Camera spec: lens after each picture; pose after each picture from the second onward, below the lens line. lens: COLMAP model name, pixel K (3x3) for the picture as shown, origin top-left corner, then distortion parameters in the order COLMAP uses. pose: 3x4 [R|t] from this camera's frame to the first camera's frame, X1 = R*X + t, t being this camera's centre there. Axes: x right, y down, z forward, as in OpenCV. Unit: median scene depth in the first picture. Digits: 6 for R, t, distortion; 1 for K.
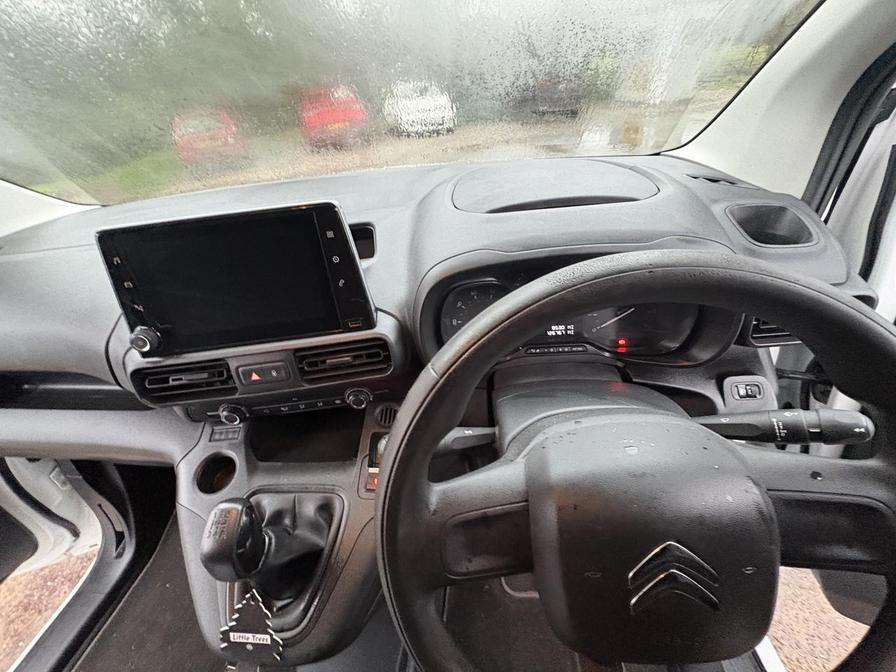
lens RADIAL K [[353.4, 0, 448.6], [0, 353.4, 334.8], [0, 0, 1]] dist [0.002645, -0.001149]
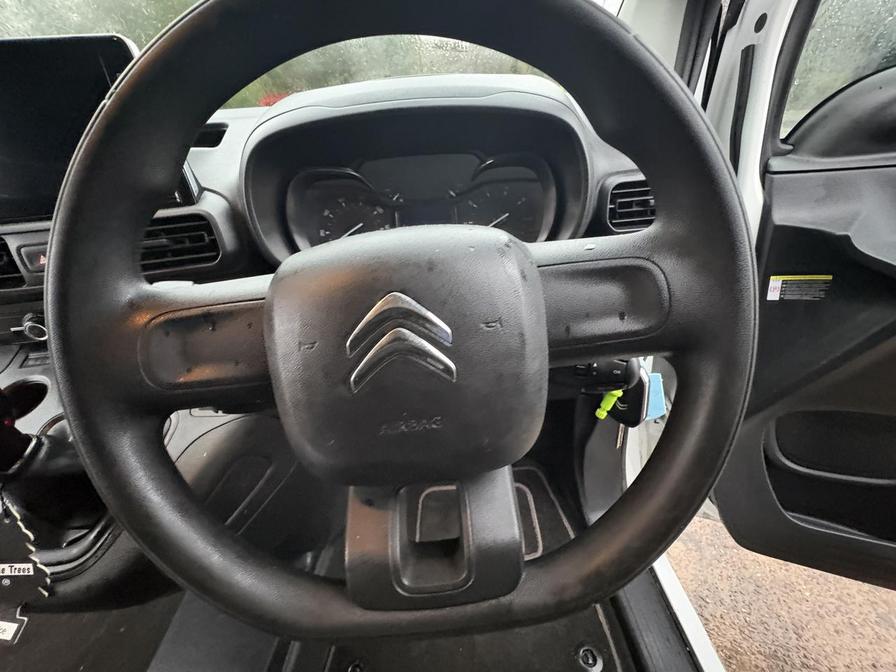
lens RADIAL K [[353.4, 0, 448.4], [0, 353.4, 334.9], [0, 0, 1]] dist [0.002645, -0.001149]
pose [[0.996081, -0.015457, 0.087083, 0.323300], [0.019340, 0.998848, -0.043924, 0.342441], [-0.086304, 0.045436, 0.995232, 0.091008]]
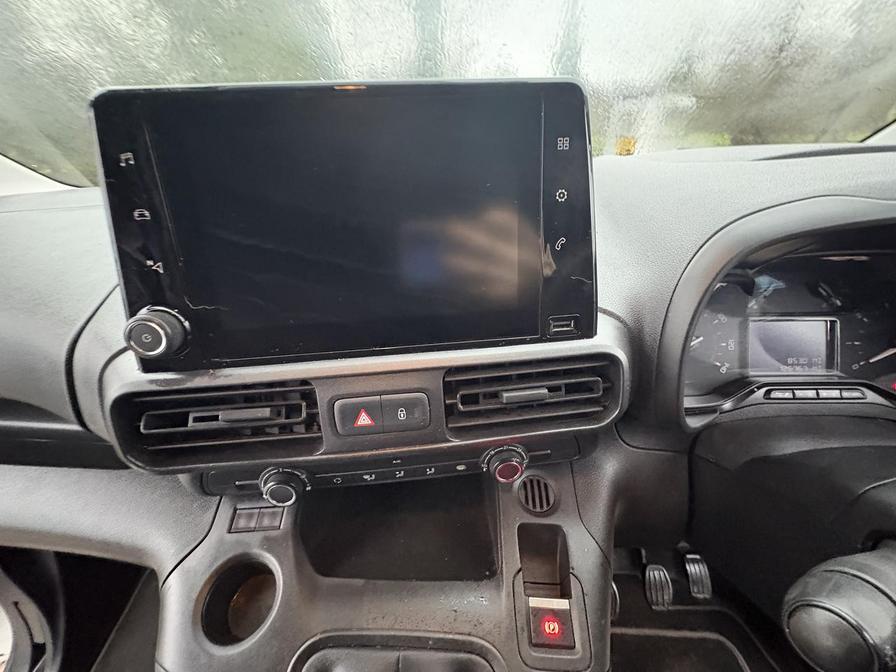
lens RADIAL K [[353.4, 0, 445.9], [0, 353.4, 334.7], [0, 0, 1]] dist [0.002645, -0.001149]
pose [[0.998020, 0.049551, 0.038731, -0.446943], [-0.044035, 0.990244, -0.132200, 0.058596], [-0.044904, 0.130233, 0.990466, 0.466517]]
